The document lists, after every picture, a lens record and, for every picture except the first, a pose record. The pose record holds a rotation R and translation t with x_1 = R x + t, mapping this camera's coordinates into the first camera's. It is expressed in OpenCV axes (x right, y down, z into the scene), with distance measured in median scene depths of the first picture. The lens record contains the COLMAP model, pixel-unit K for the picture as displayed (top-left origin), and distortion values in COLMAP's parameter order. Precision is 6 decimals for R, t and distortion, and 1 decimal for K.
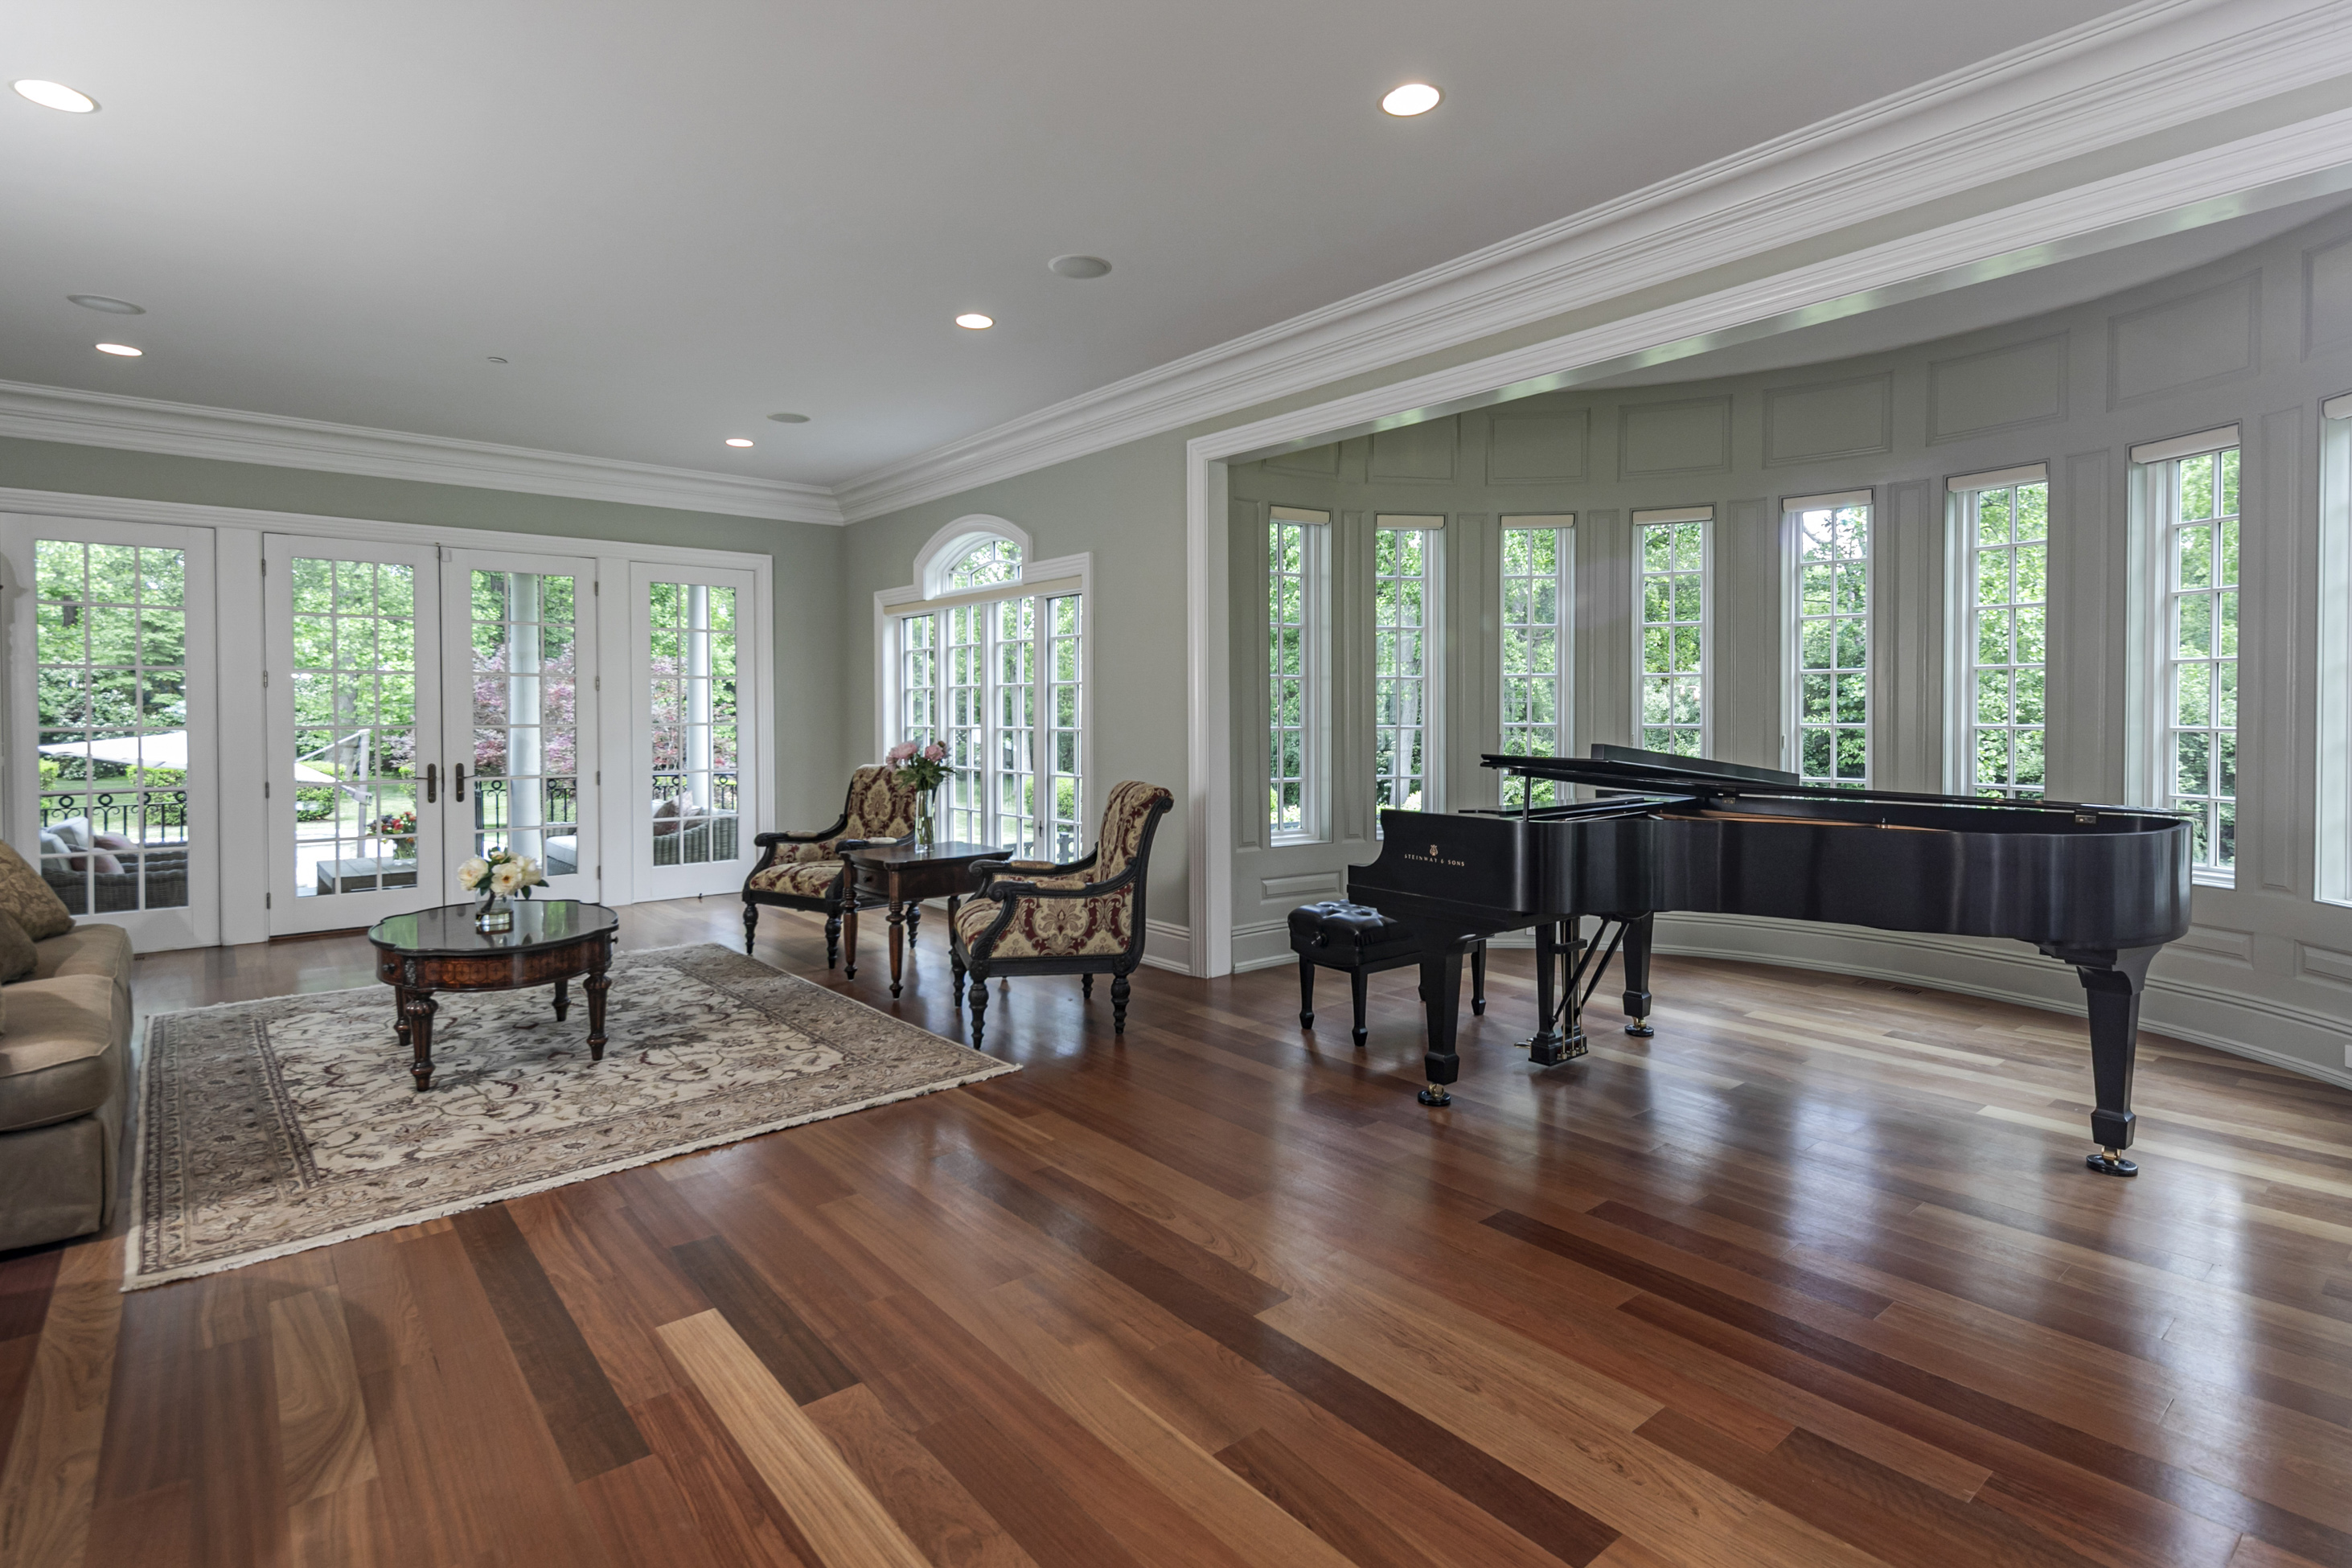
lens RADIAL K [[1163.4, 0, 1158.1], [0, 1163.4, 712.5], [0, 0, 1]] dist [0.015568, -0.000409]
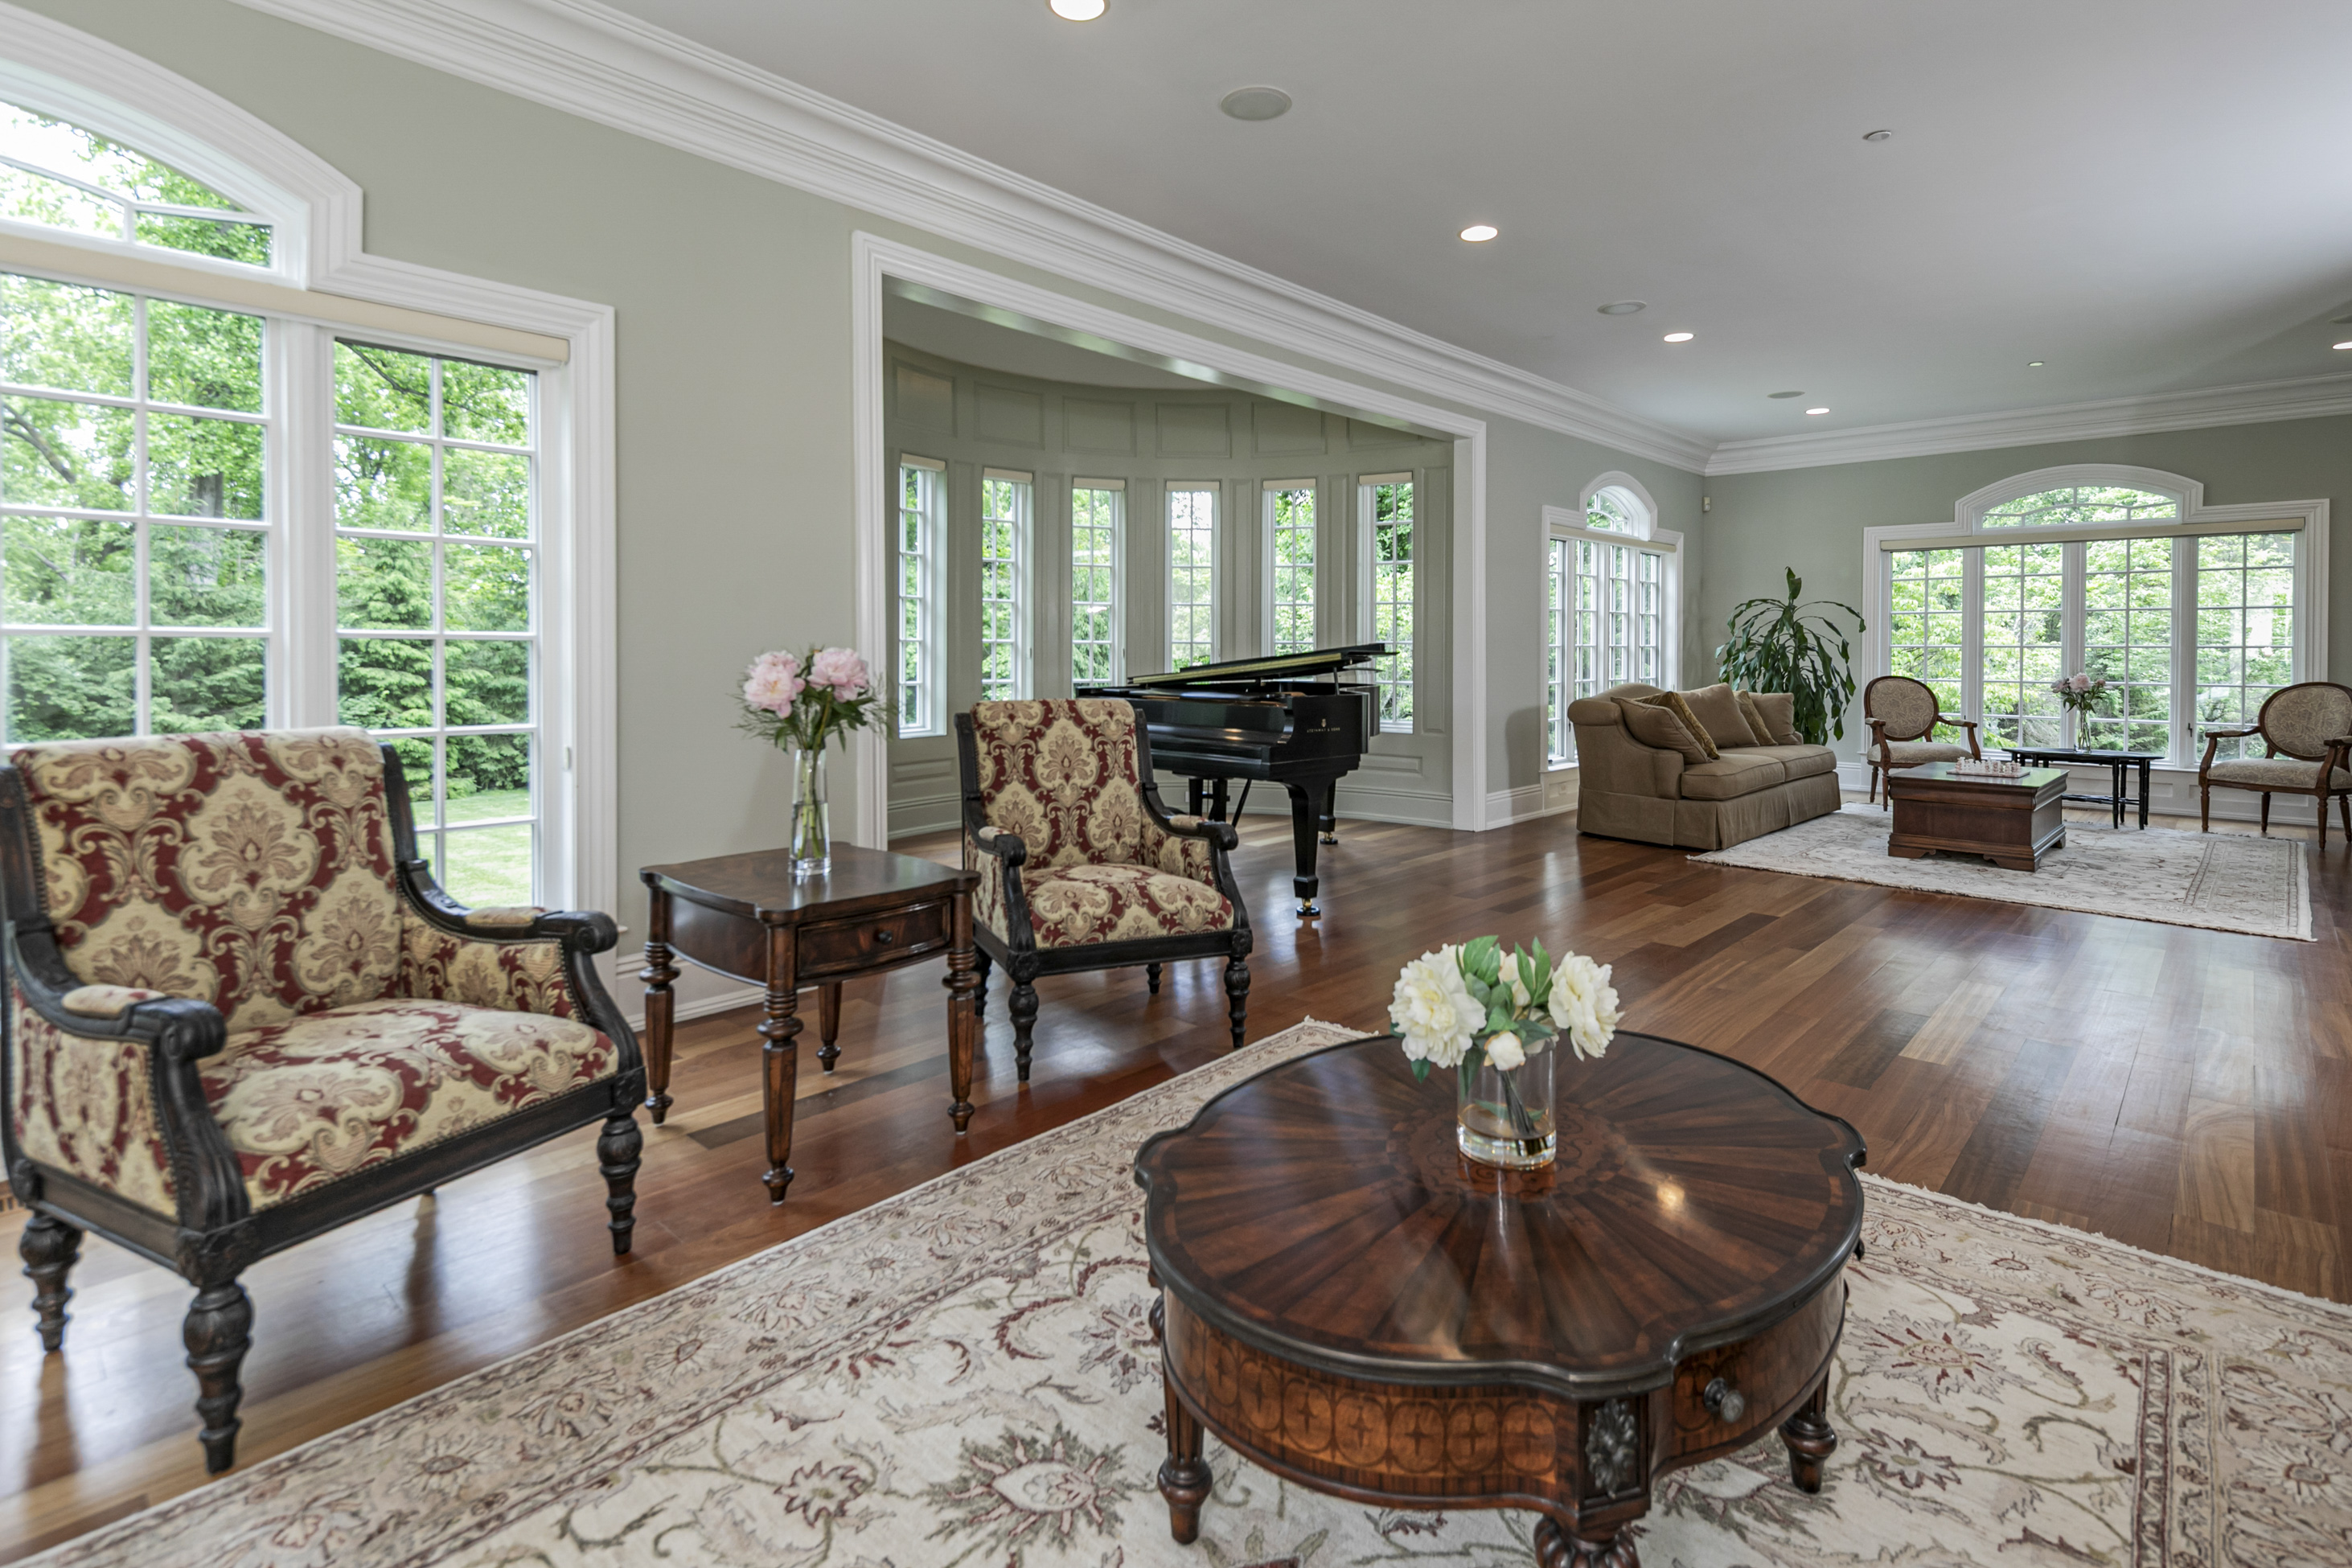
lens RADIAL K [[1158.2, 0, 1197.7], [0, 1158.2, 661.7], [0, 0, 1]] dist [0.029897, -0.011421]
pose [[-0.160803, 0.001361, 0.986986, -1.145585], [0.003138, 0.999995, -0.000867, 0.046120], [-0.986982, 0.002958, -0.160806, 1.466453]]
